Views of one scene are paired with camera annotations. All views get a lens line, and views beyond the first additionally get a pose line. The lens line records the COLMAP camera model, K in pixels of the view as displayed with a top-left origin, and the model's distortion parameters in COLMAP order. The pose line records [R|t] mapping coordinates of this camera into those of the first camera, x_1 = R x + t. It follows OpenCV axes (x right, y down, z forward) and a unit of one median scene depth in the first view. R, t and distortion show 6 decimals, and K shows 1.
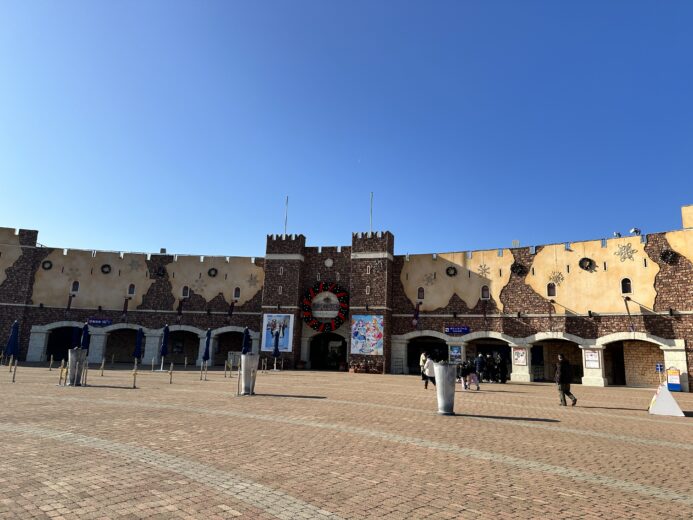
lens RADIAL K [[488.8, 0, 346.2], [0, 488.8, 254.2], [0, 0, 1]] dist [0.017780, -0.021353]
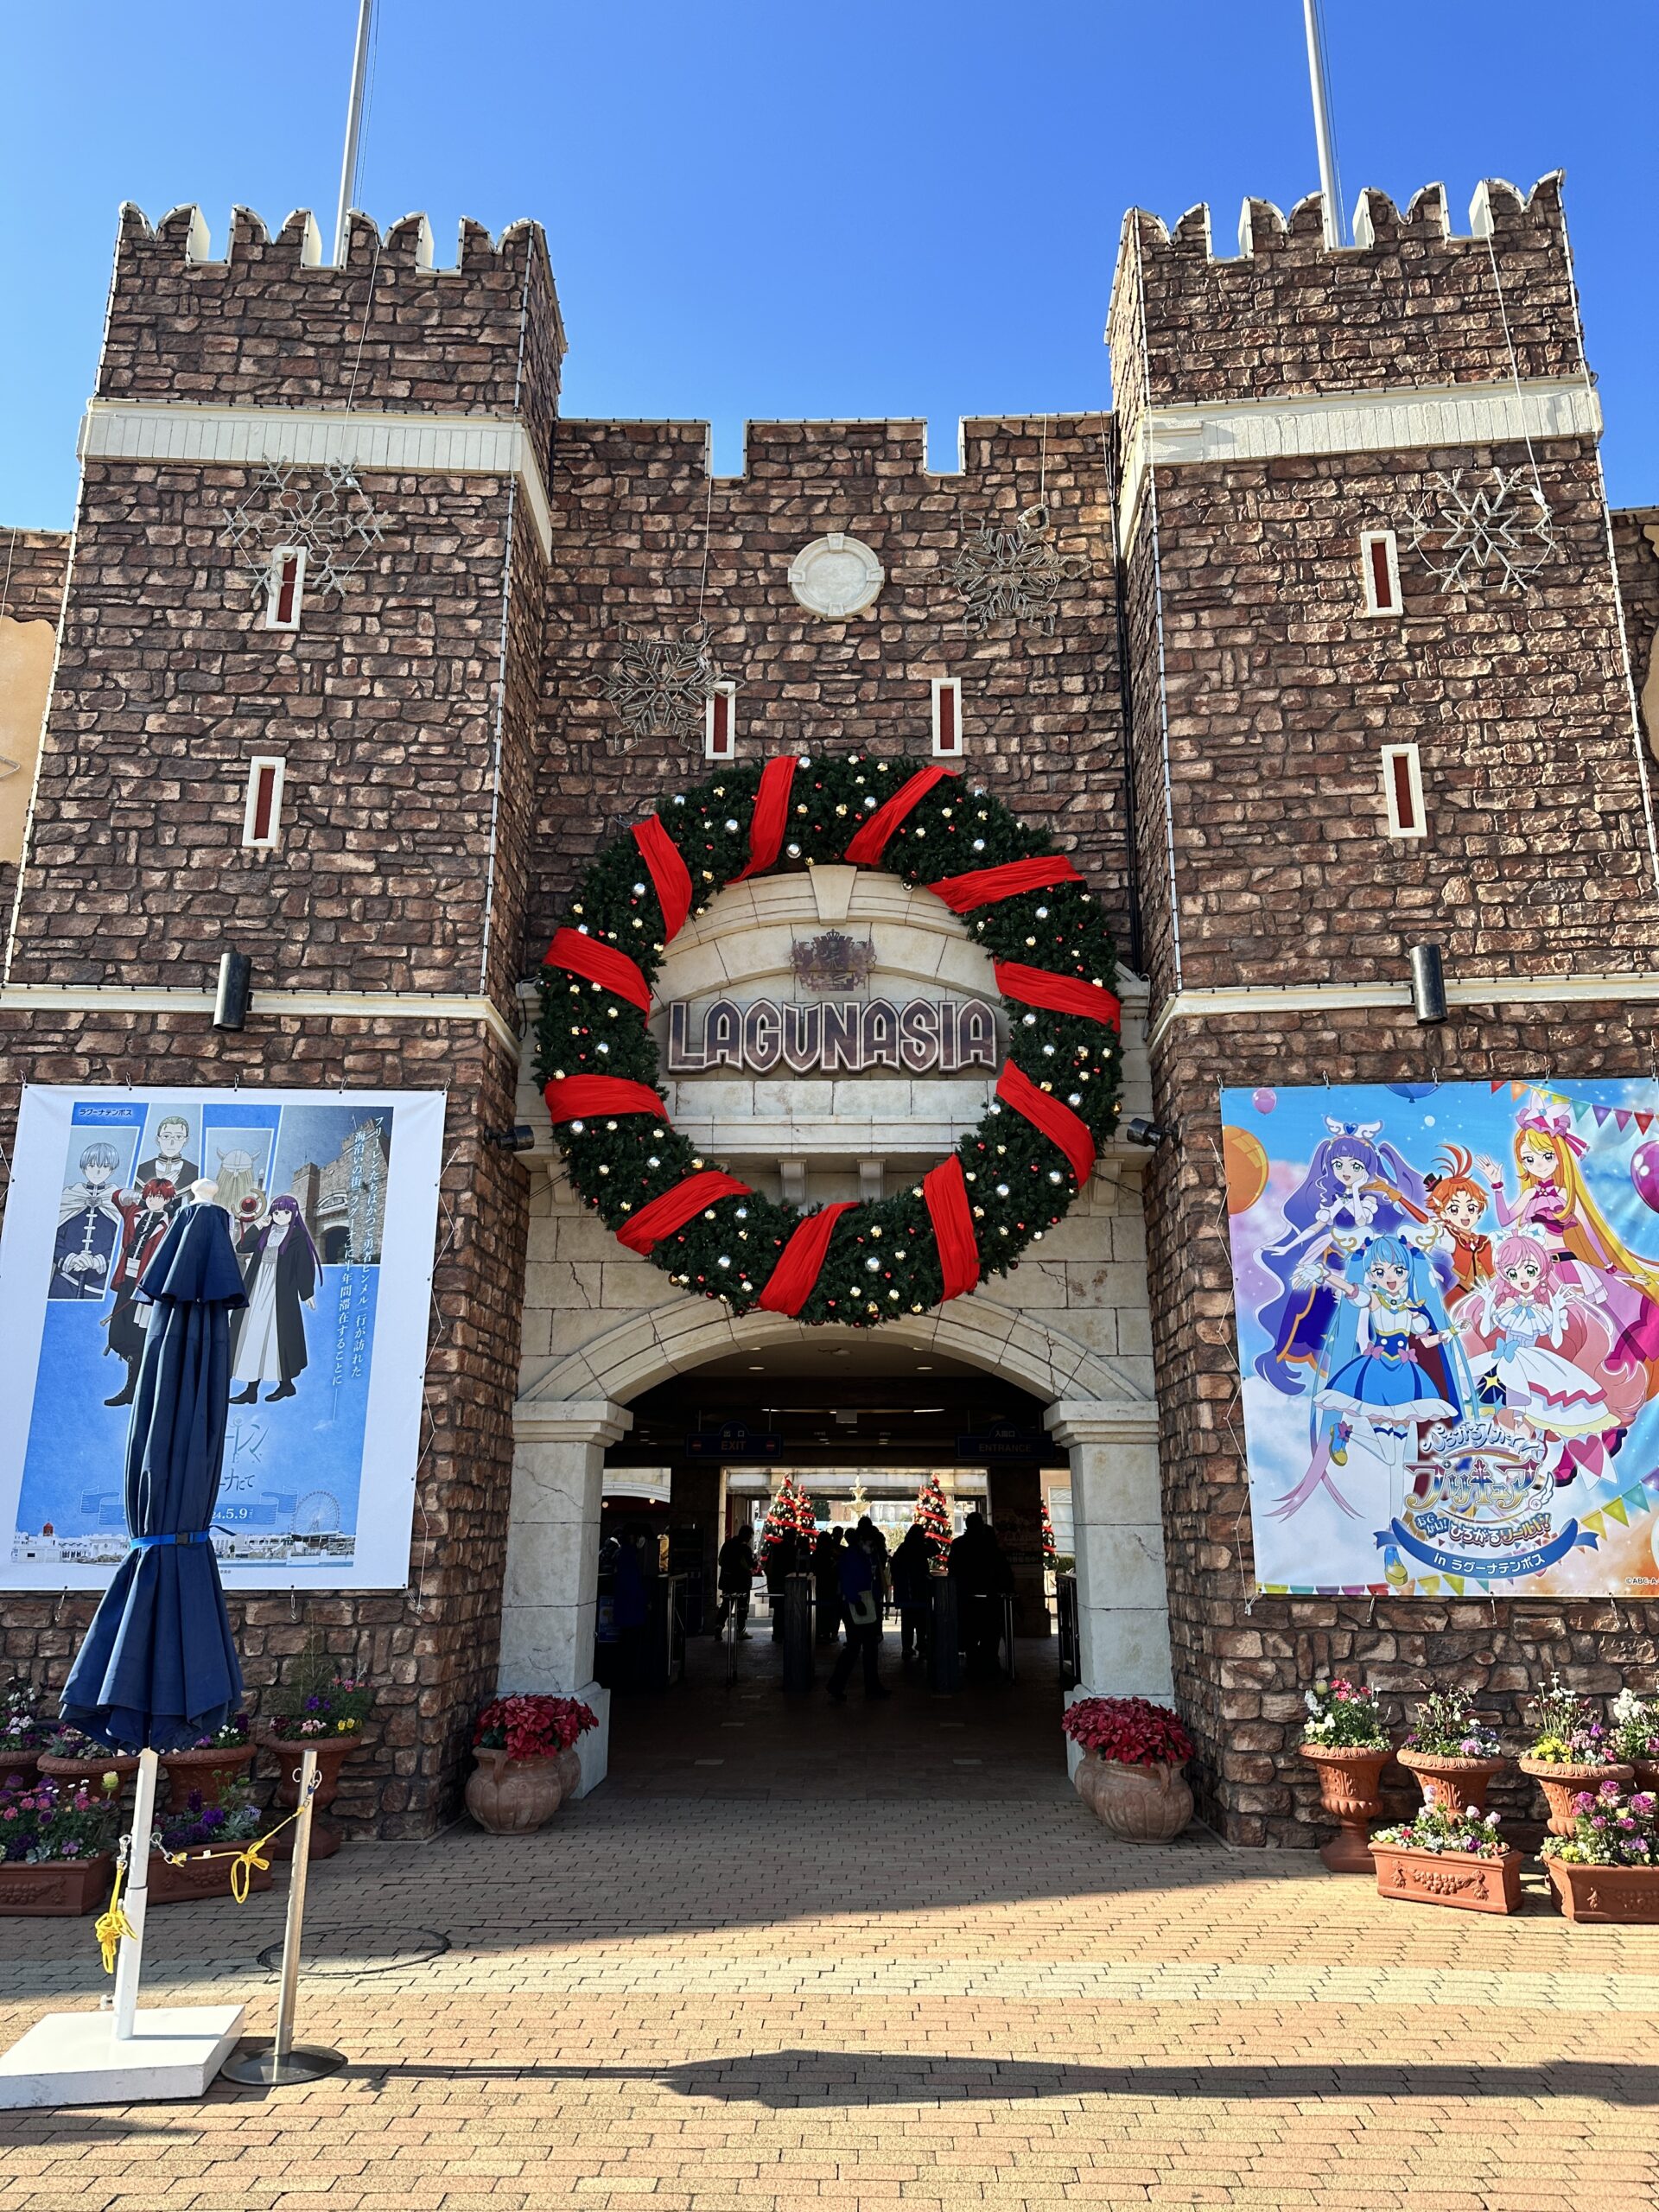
lens RADIAL K [[1560.3, 0, 824.0], [0, 1560.3, 1124.2], [0, 0, 1]] dist [0.017780, -0.021353]
pose [[0.973009, 0.026486, 0.229242, -0.104217], [-0.012478, 0.997977, -0.062341, 0.141140], [-0.230429, 0.057798, 0.971371, 0.742364]]
